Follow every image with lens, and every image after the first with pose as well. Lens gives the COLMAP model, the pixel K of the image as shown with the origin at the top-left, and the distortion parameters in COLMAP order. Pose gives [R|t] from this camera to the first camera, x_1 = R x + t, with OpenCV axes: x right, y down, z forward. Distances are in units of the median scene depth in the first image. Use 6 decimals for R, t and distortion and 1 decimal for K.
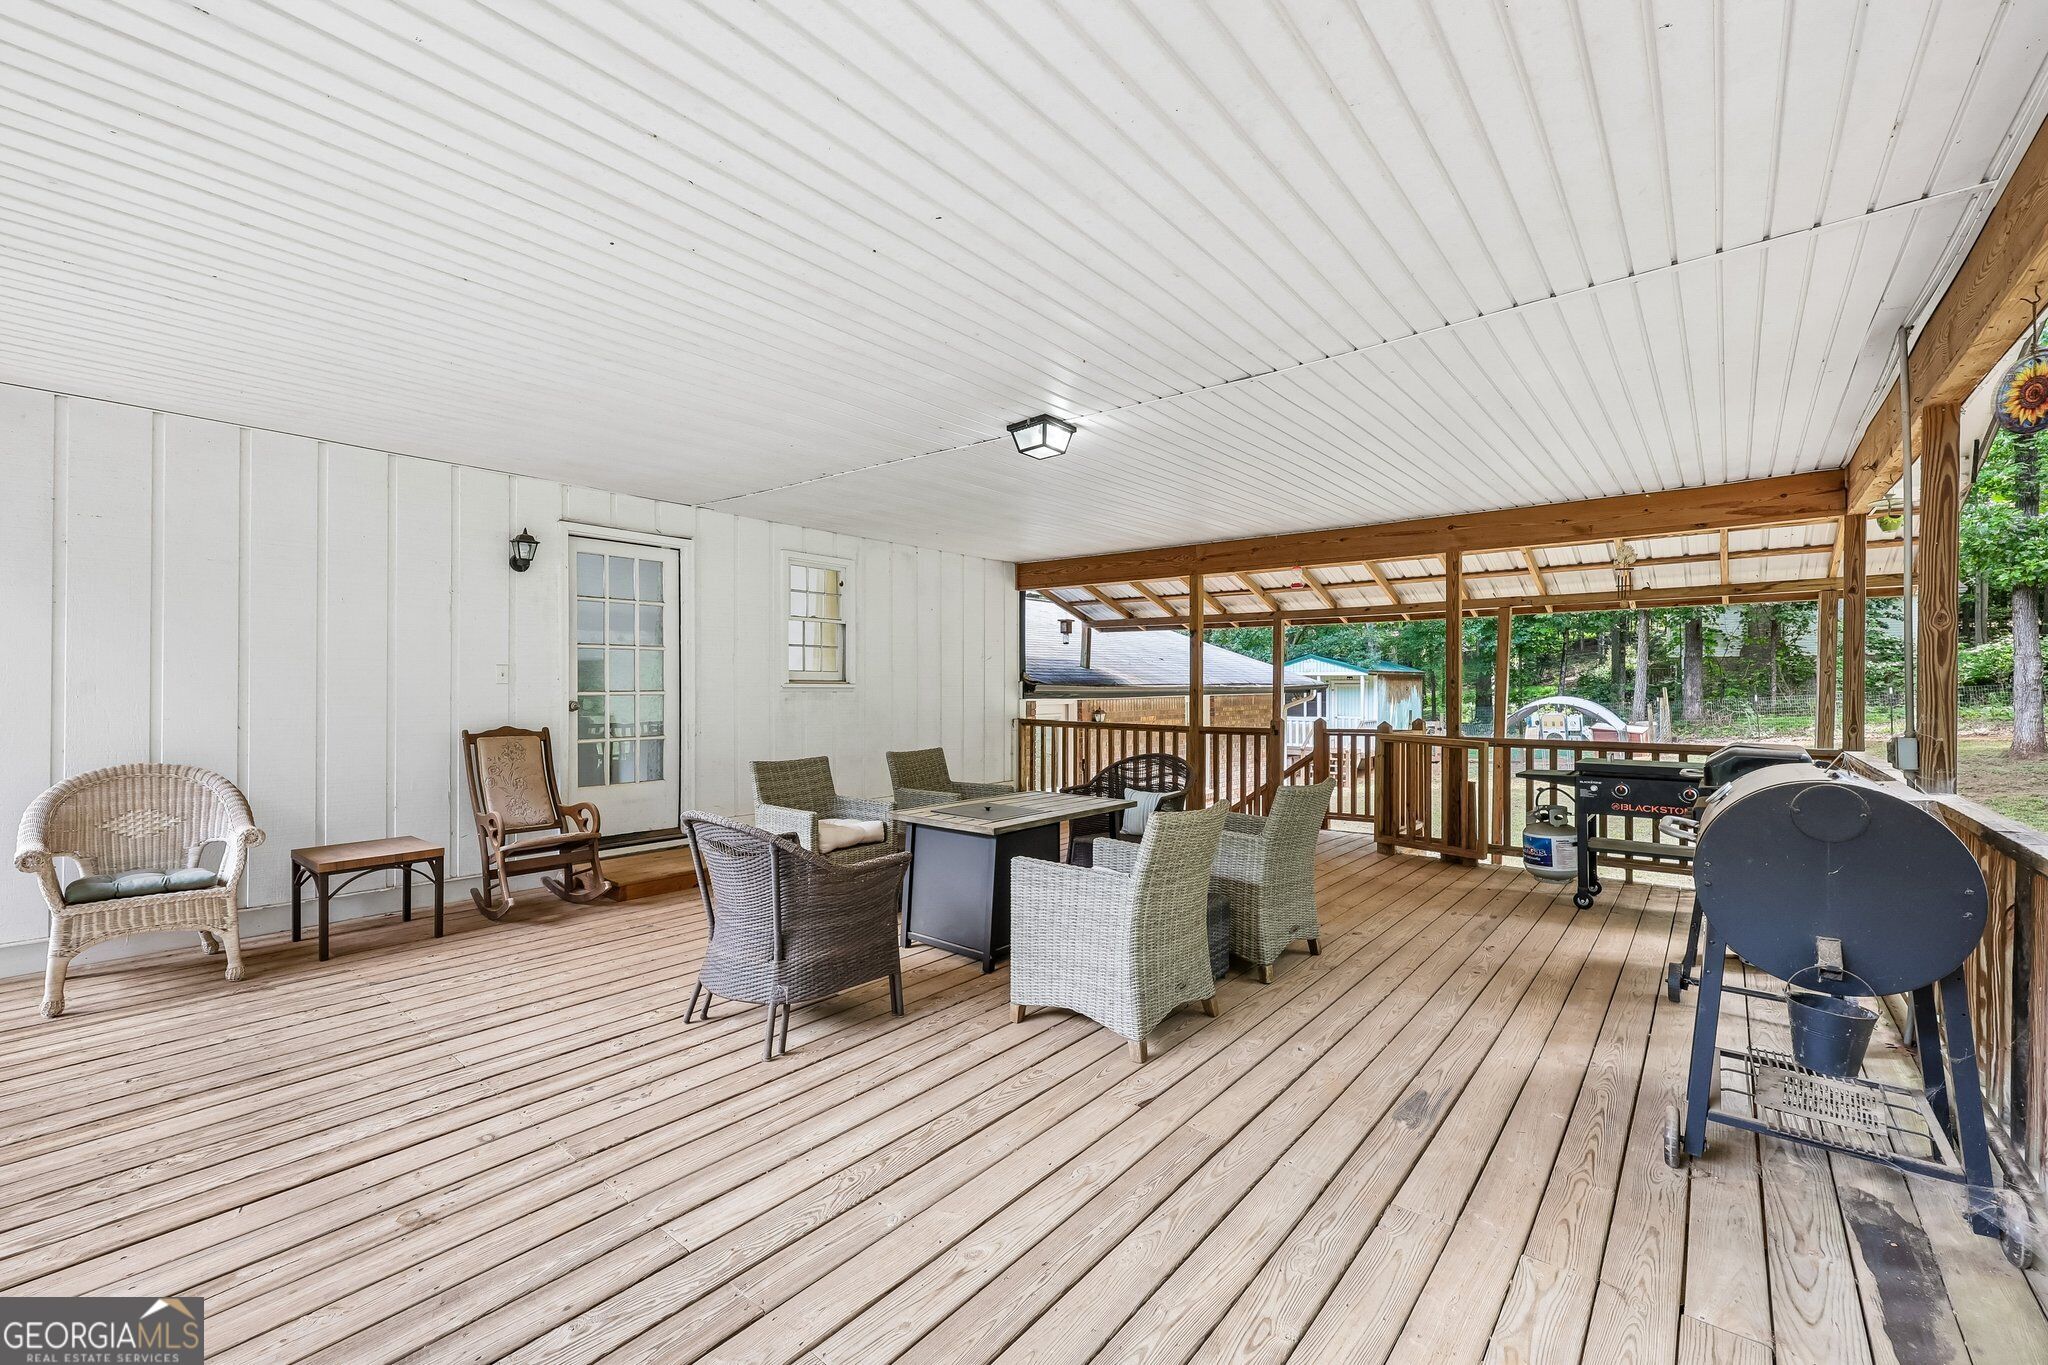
lens RADIAL K [[864.4, 0, 1024.3], [0, 864.4, 684.4], [0, 0, 1]] dist [0.002930, 0.000352]
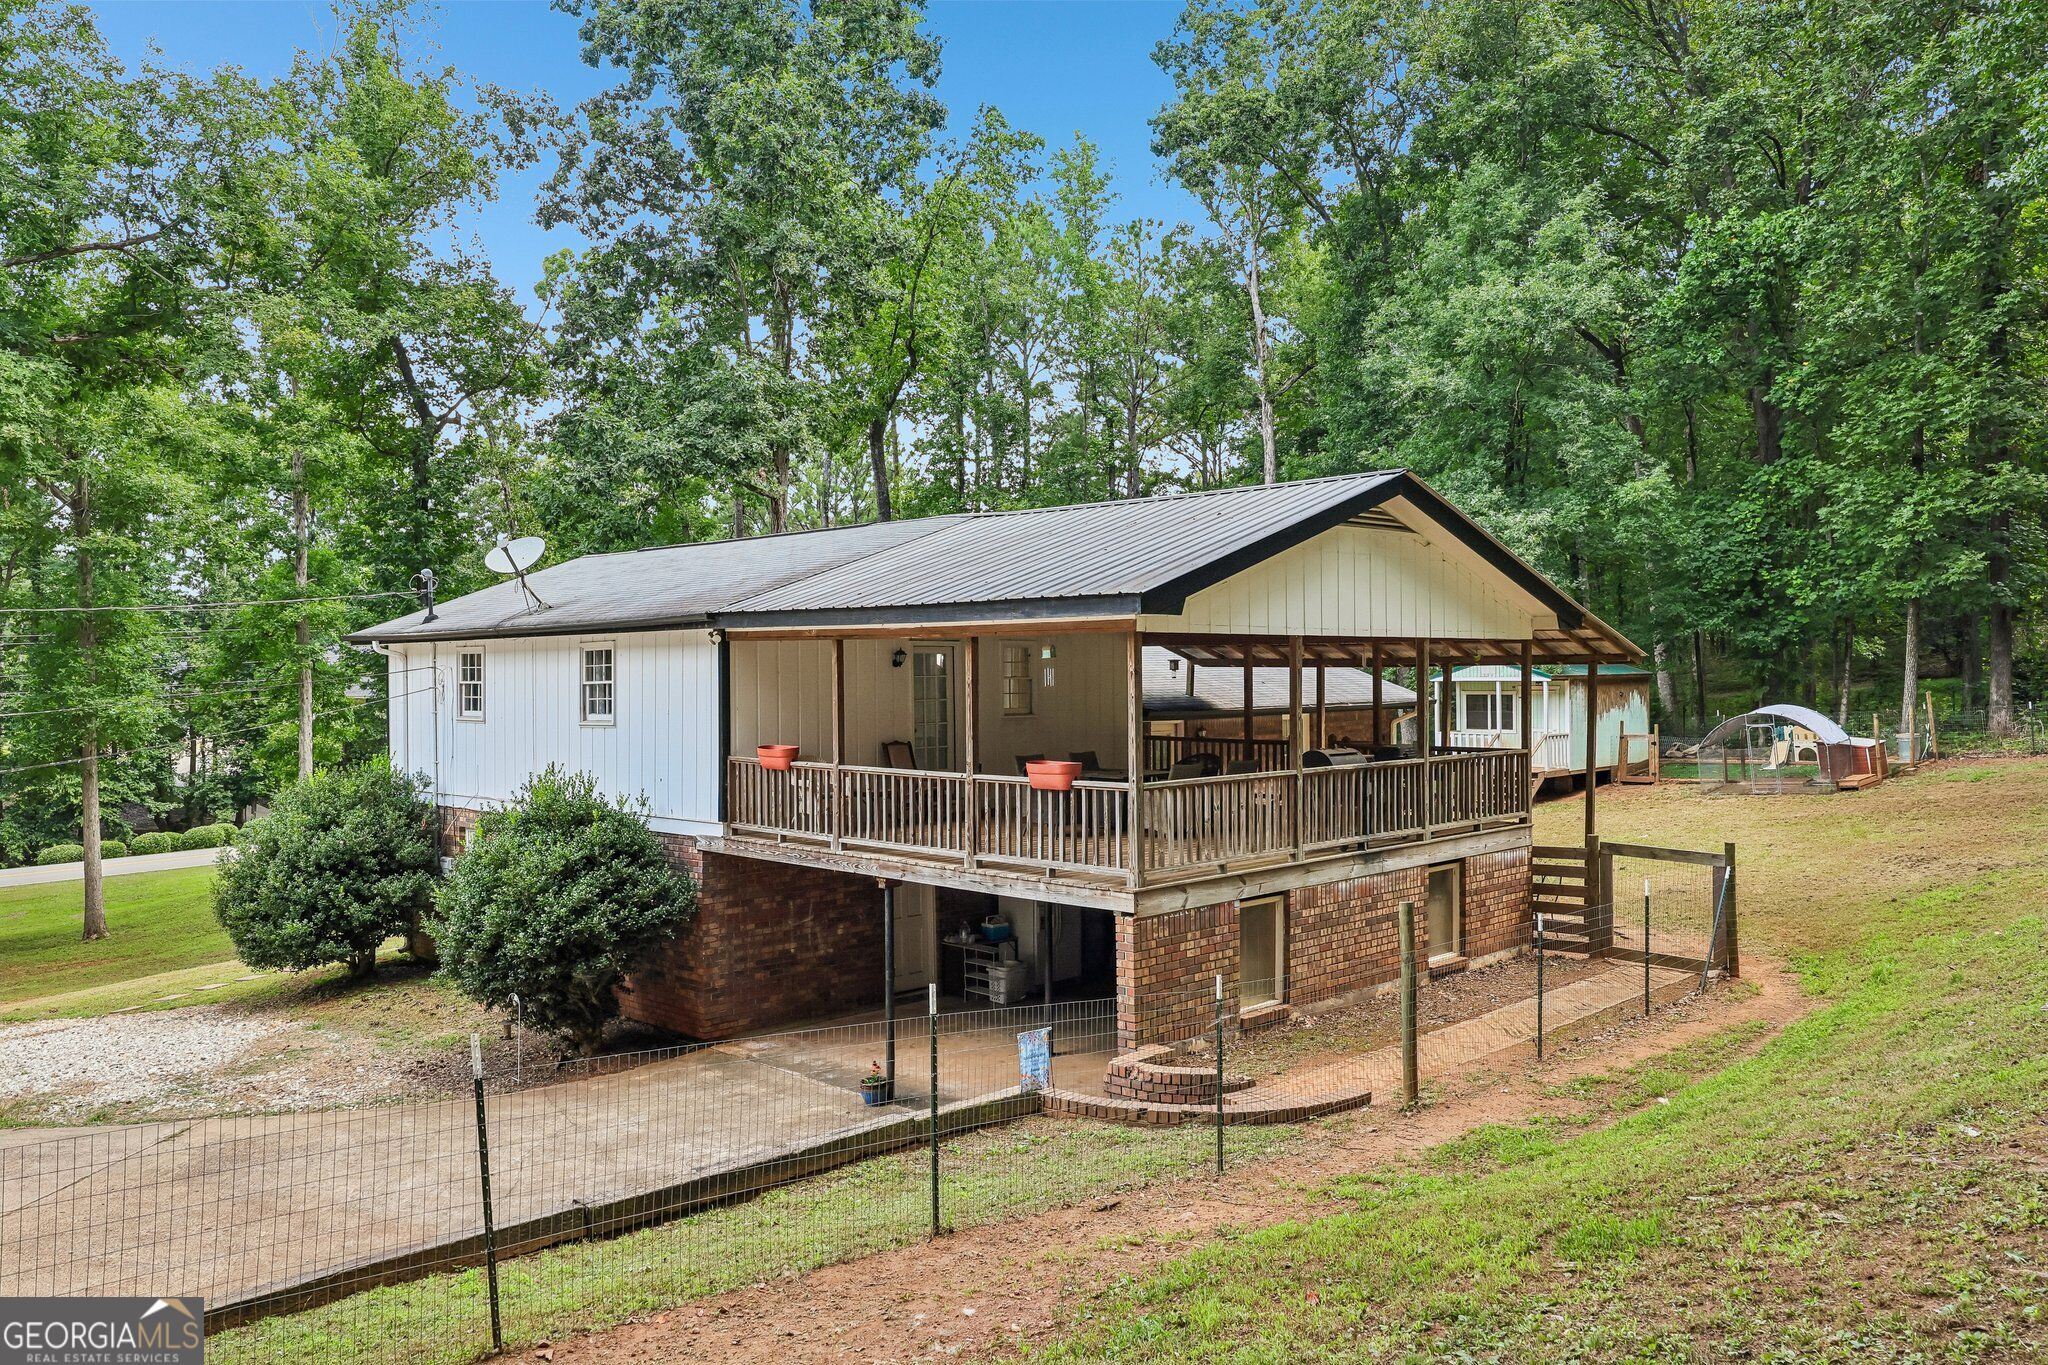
lens RADIAL K [[1562.0, 0, 1024.4], [0, 1562.0, 682.0], [0, 0, 1]] dist [-0.000280, 0.000002]
pose [[0.995849, -0.007842, -0.090680, 0.037462], [0.008453, 0.999944, 0.006353, -0.057732], [0.090626, -0.007093, 0.995860, -1.383982]]
